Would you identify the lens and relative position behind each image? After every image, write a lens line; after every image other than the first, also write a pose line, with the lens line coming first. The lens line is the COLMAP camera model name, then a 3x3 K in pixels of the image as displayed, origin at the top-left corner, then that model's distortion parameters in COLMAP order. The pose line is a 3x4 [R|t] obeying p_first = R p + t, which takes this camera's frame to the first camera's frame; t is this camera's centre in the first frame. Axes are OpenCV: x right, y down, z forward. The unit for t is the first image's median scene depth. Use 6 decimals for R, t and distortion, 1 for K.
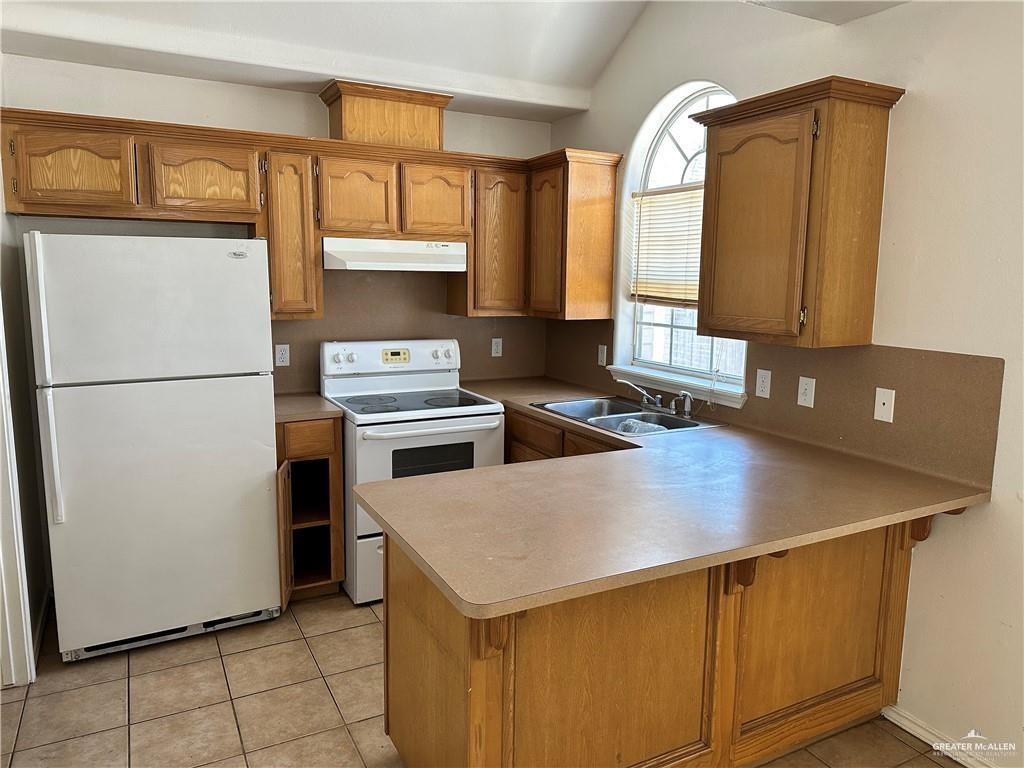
lens RADIAL K [[708.7, 0, 511.2], [0, 708.7, 377.6], [0, 0, 1]] dist [0.089349, -0.138618]
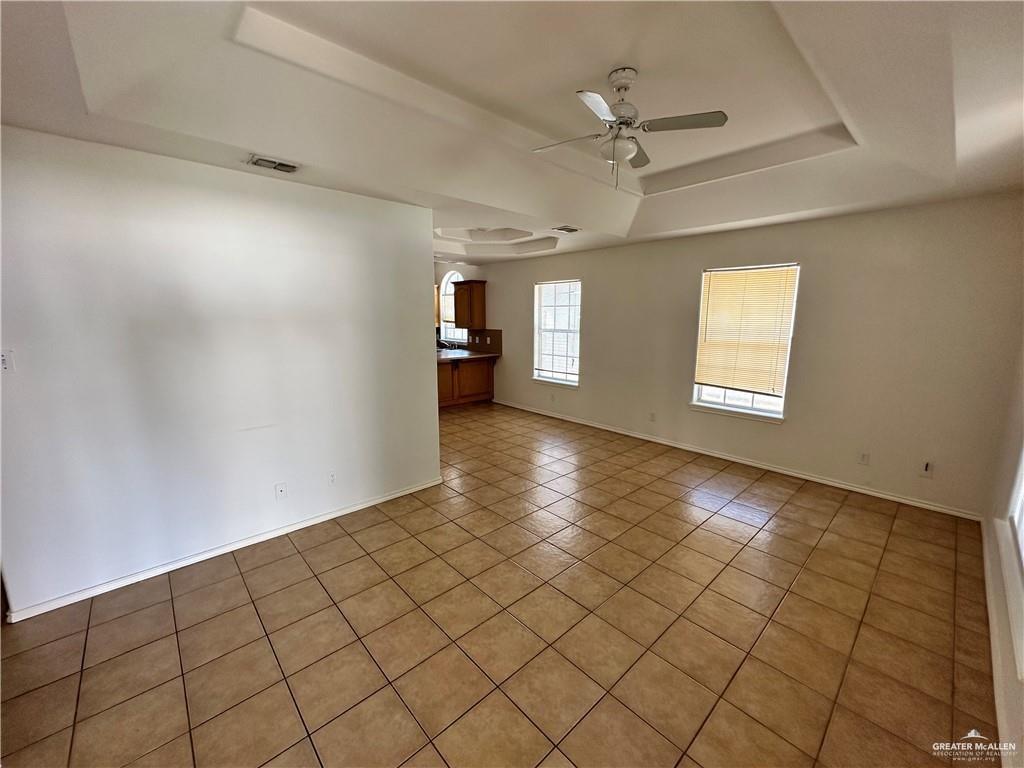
lens RADIAL K [[404.4, 0, 509.3], [0, 404.4, 393.2], [0, 0, 1]] dist [-0.000502, 0.000003]
pose [[0.968117, -0.060335, 0.243126, -0.051471], [0.047757, 0.997214, 0.057305, 0.184915], [-0.245906, -0.043867, 0.968301, -1.360932]]
